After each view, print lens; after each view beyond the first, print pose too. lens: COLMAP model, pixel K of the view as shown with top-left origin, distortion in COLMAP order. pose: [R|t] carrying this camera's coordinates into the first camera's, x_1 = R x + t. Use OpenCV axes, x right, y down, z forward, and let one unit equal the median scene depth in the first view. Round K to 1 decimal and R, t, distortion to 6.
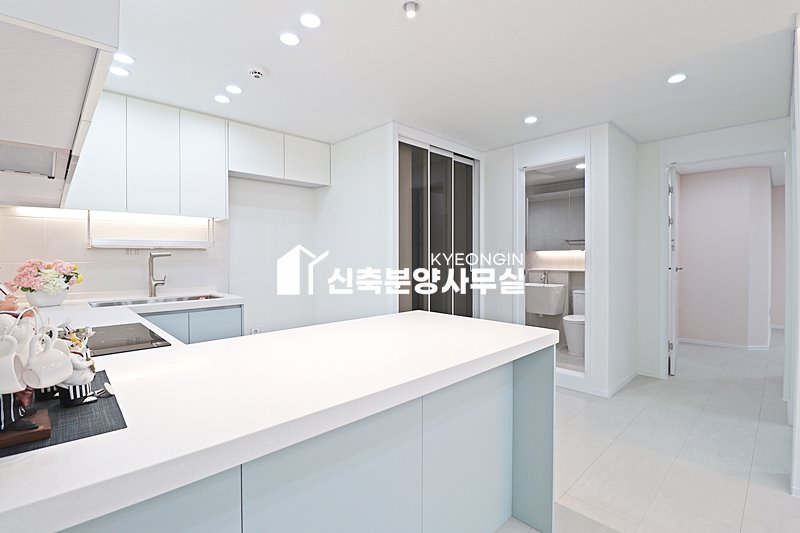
lens RADIAL K [[369.7, 0, 398.3], [0, 369.7, 263.0], [0, 0, 1]] dist [0.004683, -0.013015]
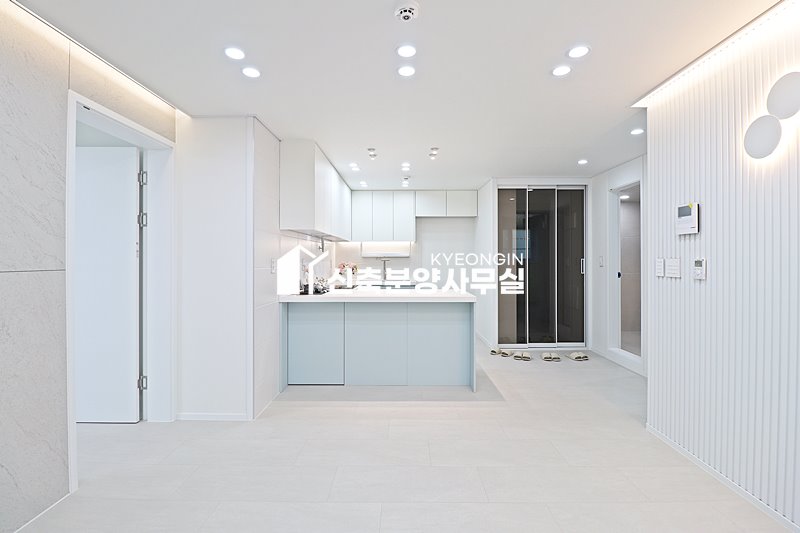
lens RADIAL K [[369.7, 0, 398.8], [0, 369.7, 258.1], [0, 0, 1]] dist [0.004683, -0.013015]
pose [[0.718439, -0.000728, -0.695589, 0.806281], [-0.012787, 0.999817, -0.014253, -0.003010], [0.695472, 0.019134, 0.718298, -0.438703]]
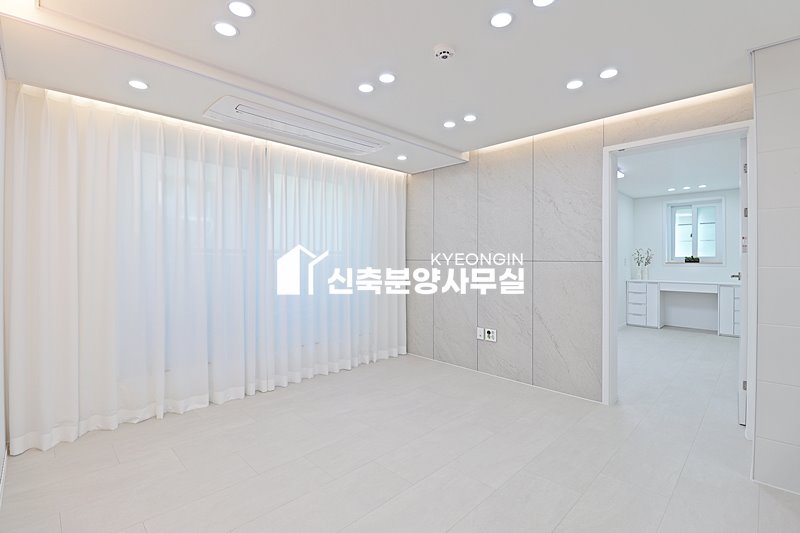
lens RADIAL K [[369.7, 0, 399.7], [0, 369.7, 259.0], [0, 0, 1]] dist [0.004683, -0.013015]
pose [[-0.999591, -0.001109, -0.028591, 0.552331], [-0.001650, 0.999820, 0.018898, -0.009149], [0.028565, 0.018937, -0.999413, 0.571532]]
